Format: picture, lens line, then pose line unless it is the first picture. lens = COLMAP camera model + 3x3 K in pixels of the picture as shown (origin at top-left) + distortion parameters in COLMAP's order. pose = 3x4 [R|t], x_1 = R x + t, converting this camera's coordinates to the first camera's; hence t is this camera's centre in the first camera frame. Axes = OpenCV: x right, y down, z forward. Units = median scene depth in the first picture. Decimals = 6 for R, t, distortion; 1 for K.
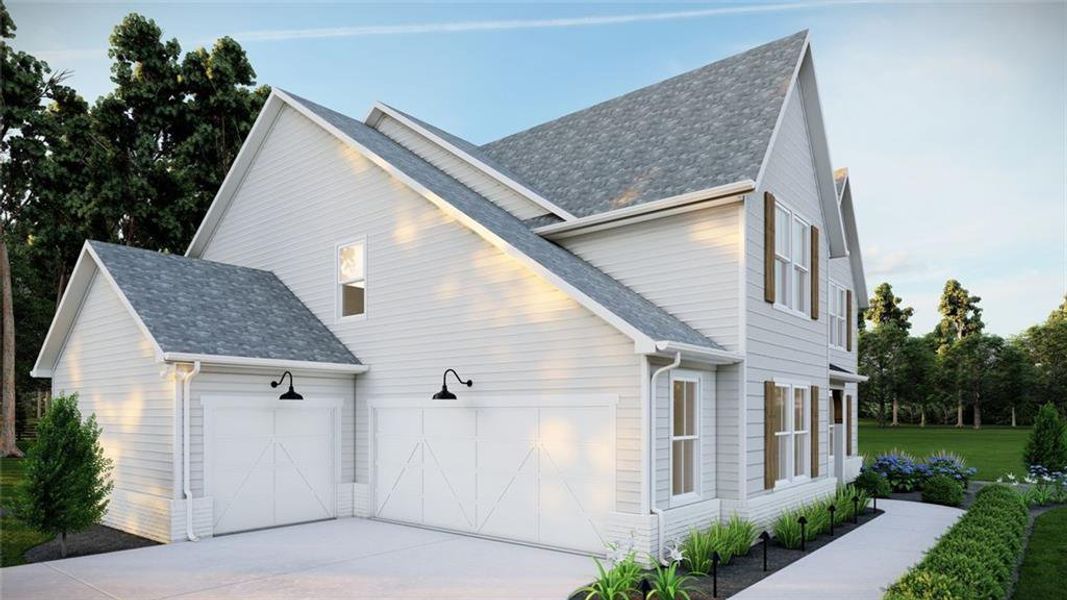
lens RADIAL K [[661.6, 0, 533.5], [0, 661.6, 300.0], [0, 0, 1]] dist [-0.000254, 0.000165]
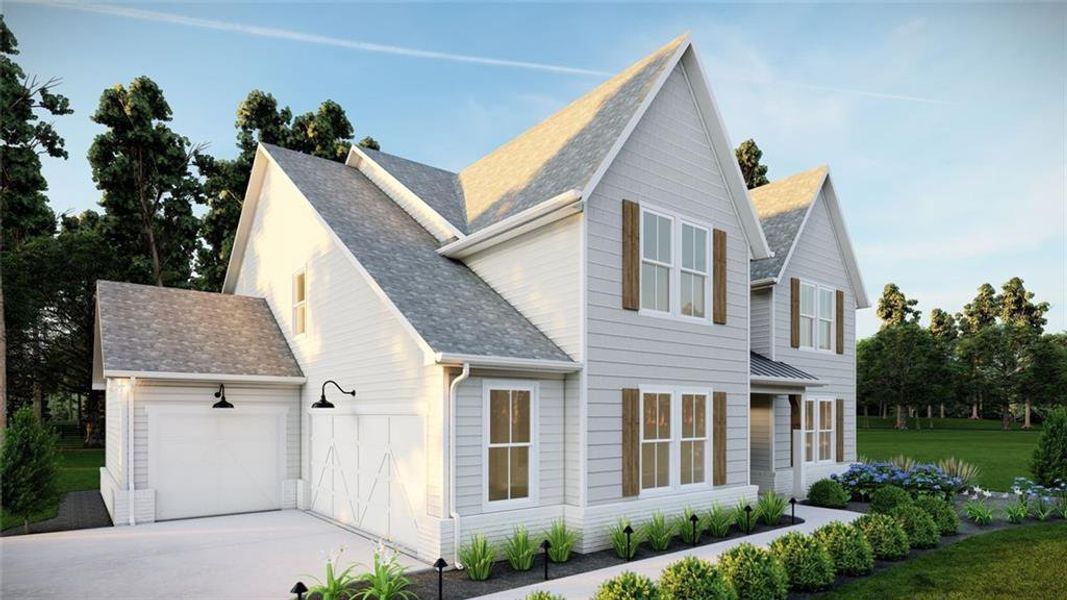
lens RADIAL K [[599.2, 0, 576.3], [0, 599.2, 313.3], [0, 0, 1]] dist [-0.001001, 0.000039]
pose [[0.974710, -0.036544, -0.220466, 0.418584], [0.037595, 0.999293, 0.000572, 0.004865], [0.220289, -0.008846, 0.975395, 0.087821]]
